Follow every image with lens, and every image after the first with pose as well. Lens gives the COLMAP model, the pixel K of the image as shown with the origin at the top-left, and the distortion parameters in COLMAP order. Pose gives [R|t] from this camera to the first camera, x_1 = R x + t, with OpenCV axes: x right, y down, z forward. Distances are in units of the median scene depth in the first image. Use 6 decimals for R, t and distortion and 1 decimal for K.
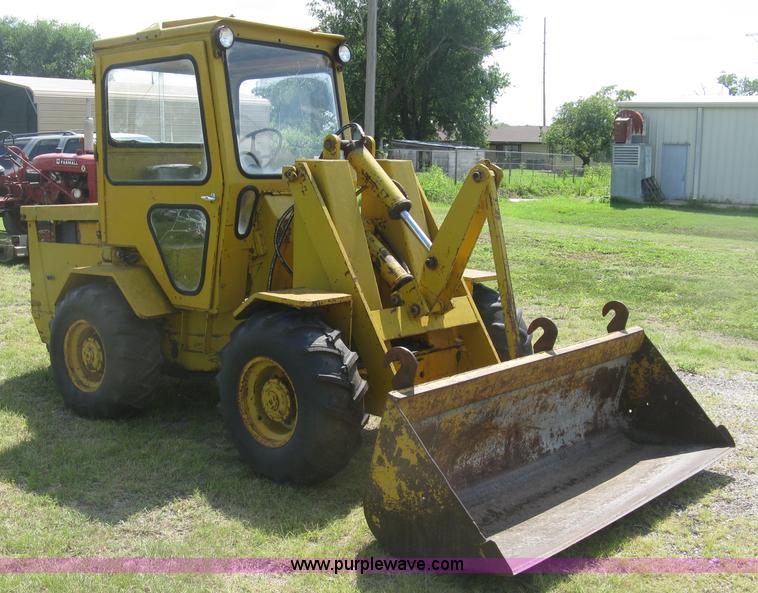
lens RADIAL K [[939.8, 0, 379.0], [0, 939.8, 296.5], [0, 0, 1]] dist [-0.136661, 0.056800]
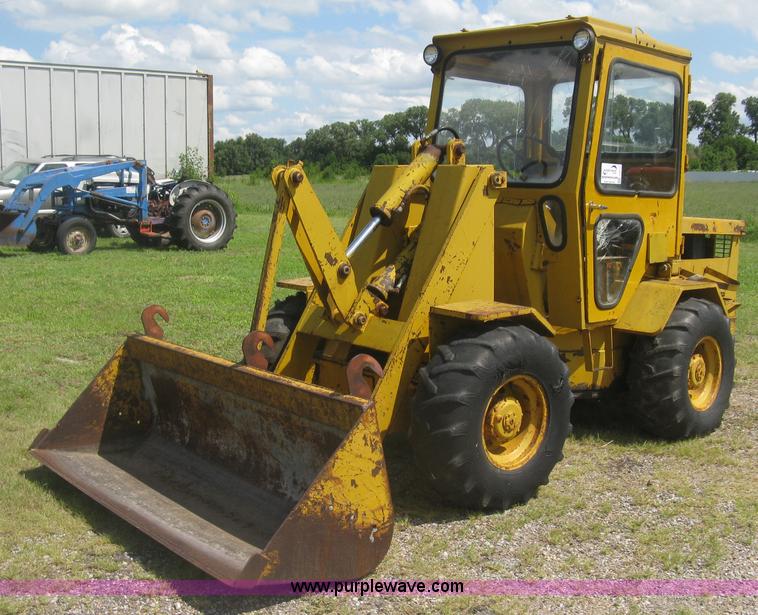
lens RADIAL K [[978.6, 0, 379.0], [0, 978.6, 307.5], [0, 0, 1]] dist [-0.172576, 0.044312]
pose [[-0.144476, 0.122781, -0.981861, 0.940349], [-0.152475, 0.977658, 0.144691, -0.134705], [0.977690, 0.170614, -0.122527, 1.059616]]
